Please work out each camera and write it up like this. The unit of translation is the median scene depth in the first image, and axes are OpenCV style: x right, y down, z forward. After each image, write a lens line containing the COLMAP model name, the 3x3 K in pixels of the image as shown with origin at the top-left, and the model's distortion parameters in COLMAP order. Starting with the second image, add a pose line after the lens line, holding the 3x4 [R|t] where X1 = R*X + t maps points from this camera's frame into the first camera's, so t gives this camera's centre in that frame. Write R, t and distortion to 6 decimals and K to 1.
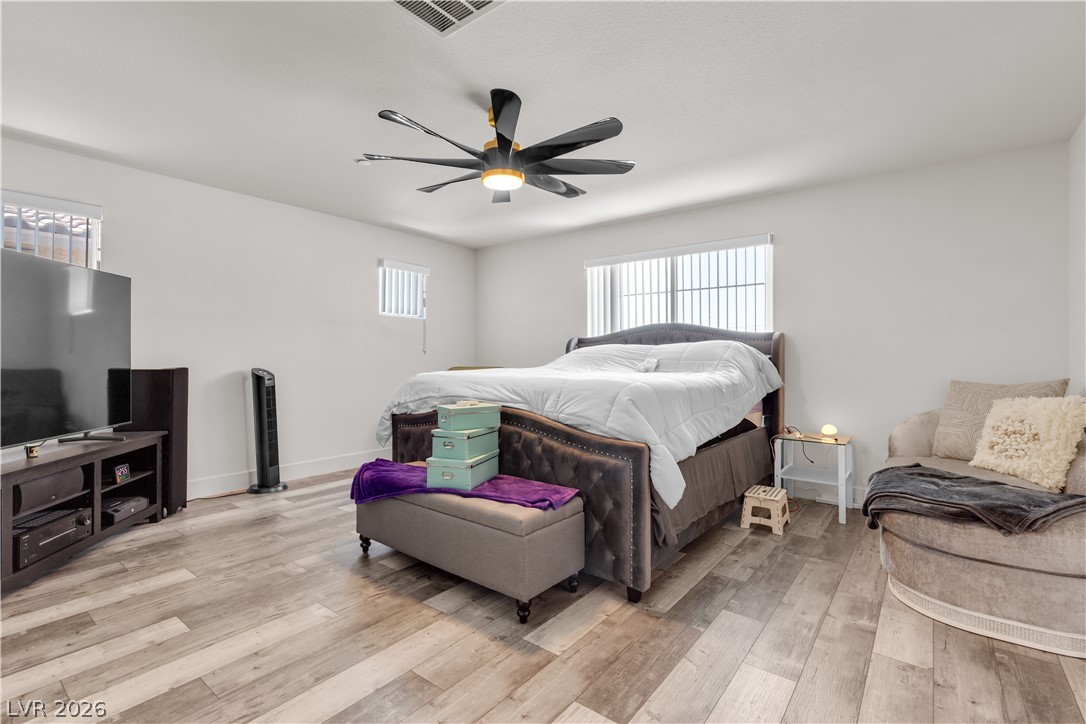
lens RADIAL K [[488.9, 0, 548.4], [0, 488.9, 367.9], [0, 0, 1]] dist [0.004074, 0.000176]
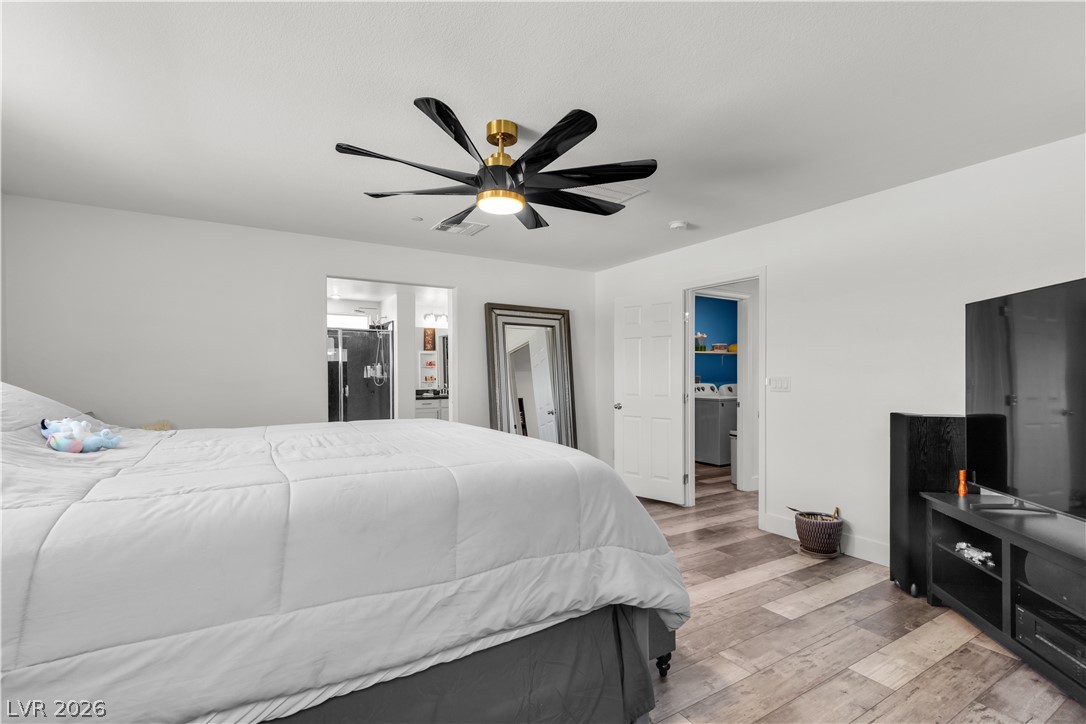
lens RADIAL K [[488.9, 0, 548.4], [0, 488.9, 367.9], [0, 0, 1]] dist [0.004074, 0.000176]
pose [[-0.936172, 0.003202, 0.351527, -0.577865], [0.007317, 0.999919, 0.010380, -0.111987], [-0.351465, 0.012290, -0.936120, 2.131561]]
